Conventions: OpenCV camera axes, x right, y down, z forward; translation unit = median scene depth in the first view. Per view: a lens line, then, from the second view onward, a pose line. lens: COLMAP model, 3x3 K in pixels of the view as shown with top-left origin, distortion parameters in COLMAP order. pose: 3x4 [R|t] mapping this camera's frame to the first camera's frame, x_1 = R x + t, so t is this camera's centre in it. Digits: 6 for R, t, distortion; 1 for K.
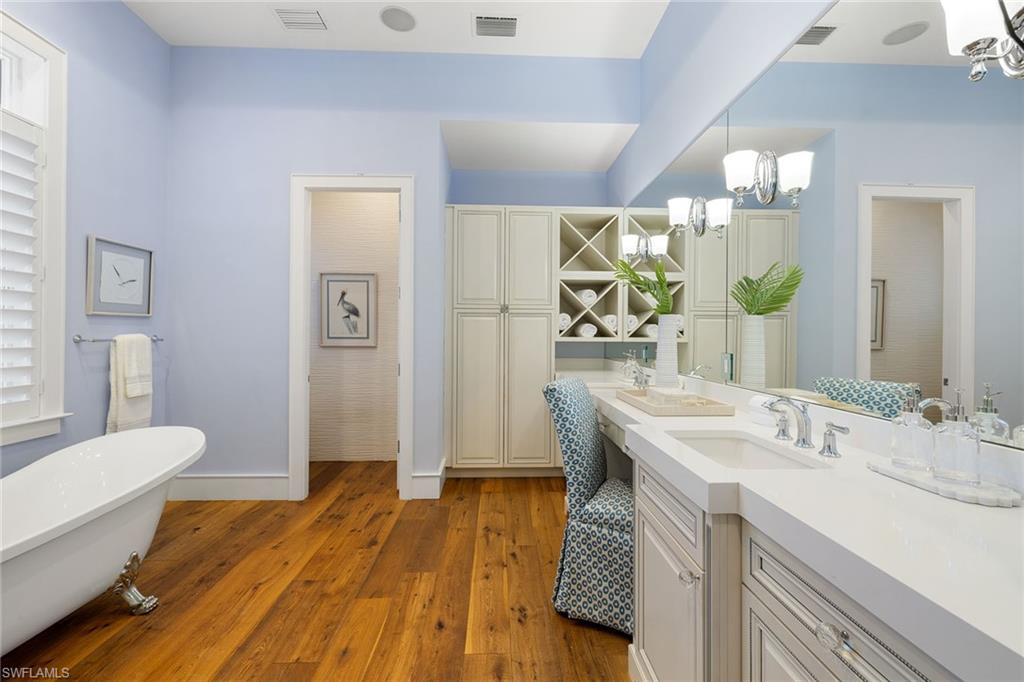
lens RADIAL K [[434.0, 0, 514.0], [0, 434.0, 333.7], [0, 0, 1]] dist [-0.002008, -0.000017]
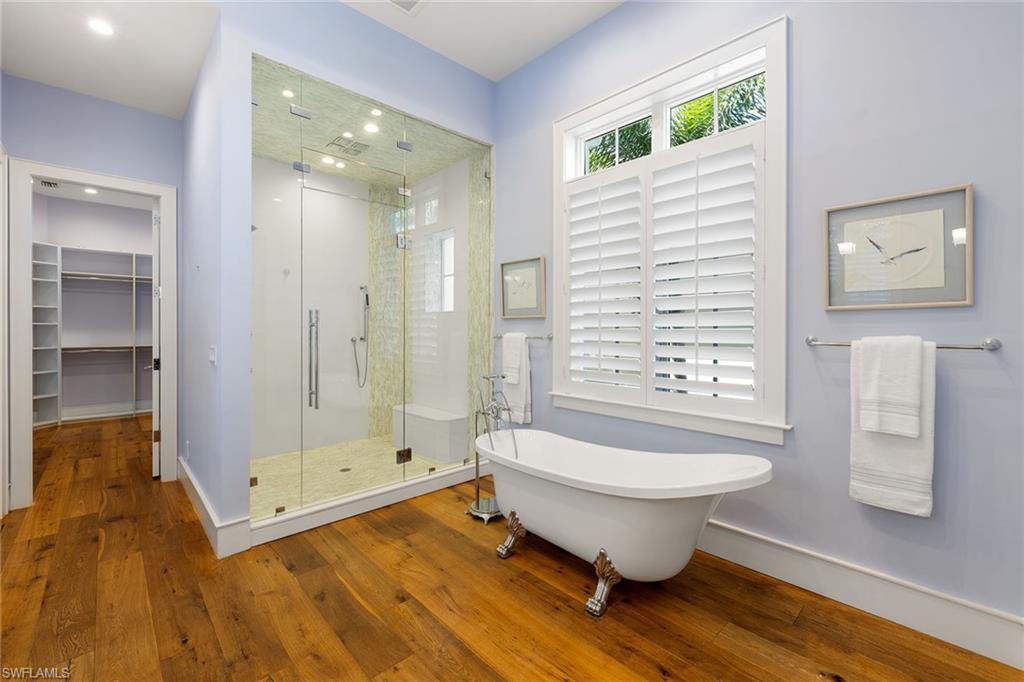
lens RADIAL K [[434.0, 0, 514.0], [0, 434.0, 333.7], [0, 0, 1]] dist [-0.002008, -0.000017]
pose [[-0.753033, -0.005333, -0.657961, -0.036026], [-0.008428, 0.999963, 0.001541, 0.001600], [0.657929, 0.006706, -0.753050, 1.152886]]
